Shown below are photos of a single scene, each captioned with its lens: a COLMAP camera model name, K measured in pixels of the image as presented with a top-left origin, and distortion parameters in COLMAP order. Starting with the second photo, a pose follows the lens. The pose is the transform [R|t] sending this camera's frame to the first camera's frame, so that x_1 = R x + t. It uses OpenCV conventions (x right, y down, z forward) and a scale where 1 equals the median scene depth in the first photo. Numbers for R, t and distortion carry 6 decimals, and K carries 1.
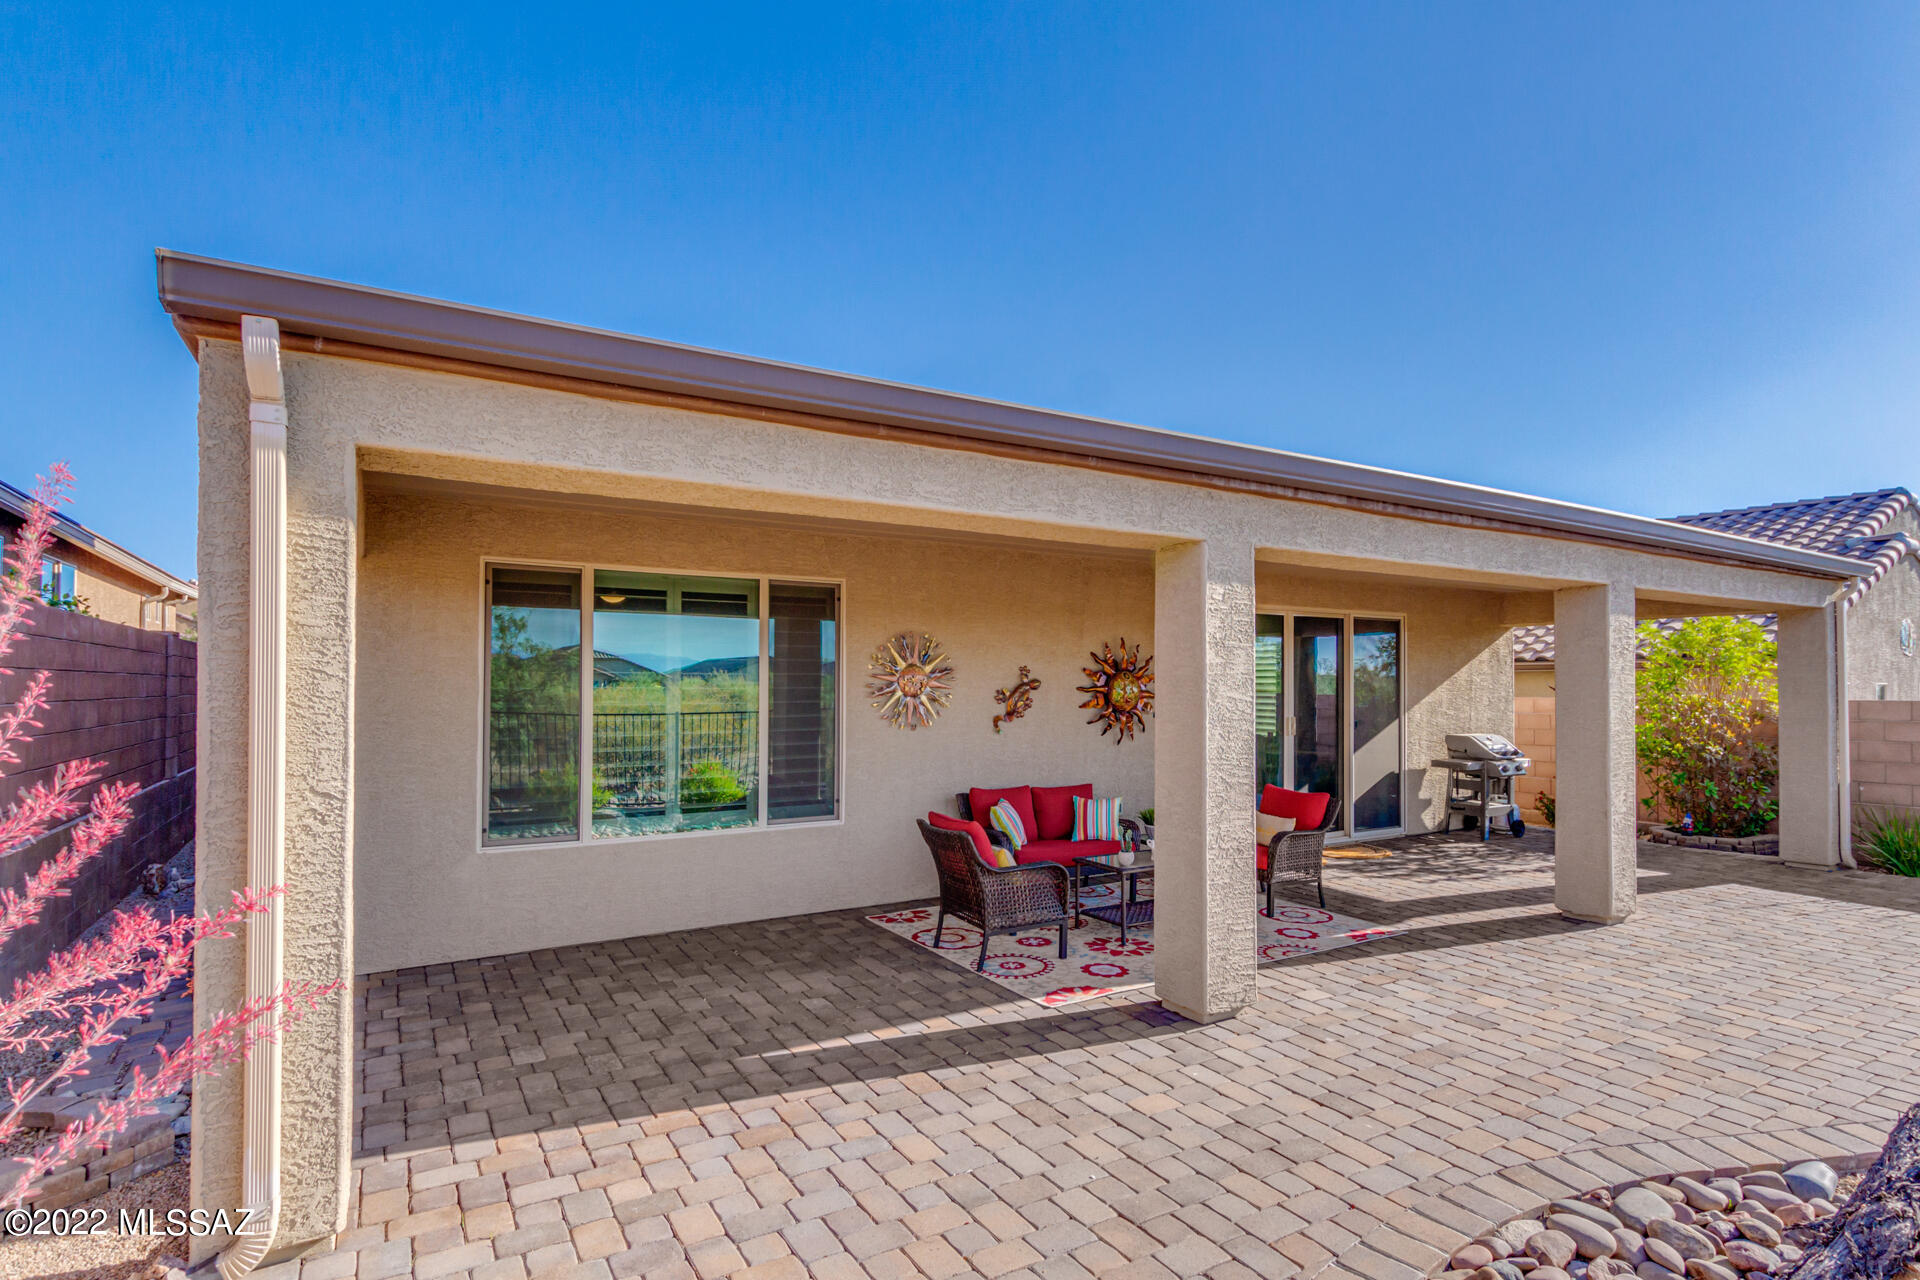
lens RADIAL K [[939.3, 0, 960.0], [0, 939.3, 640.0], [0, 0, 1]] dist [0.006048, 0.000015]
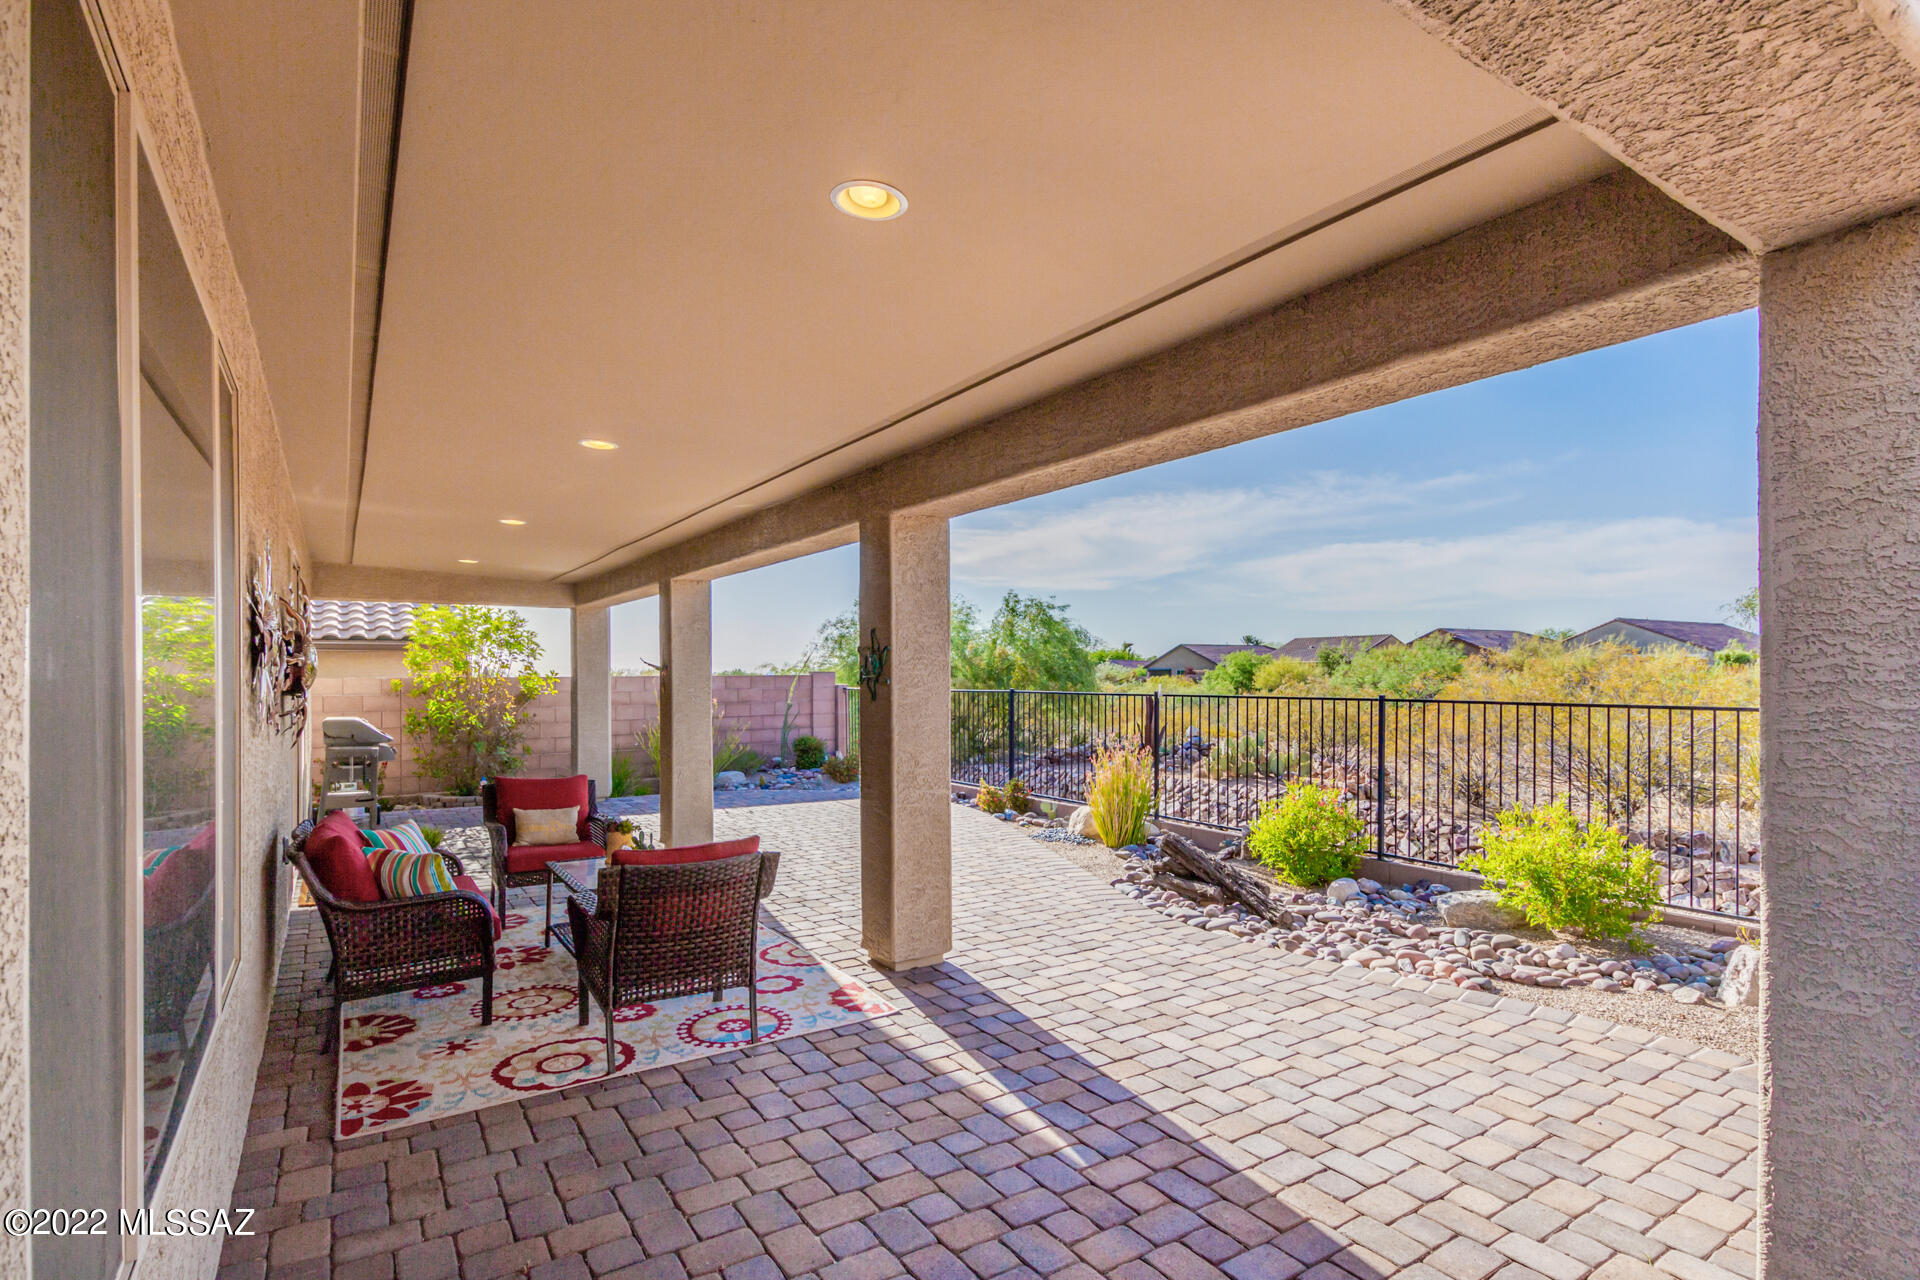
lens RADIAL K [[939.3, 0, 960.0], [0, 939.3, 640.0], [0, 0, 1]] dist [0.006048, 0.000015]
pose [[-0.035372, 0.034391, 0.998782, -0.867817], [-0.043922, 0.998389, -0.035933, 0.081940], [-0.998409, -0.045139, -0.033804, 1.082245]]
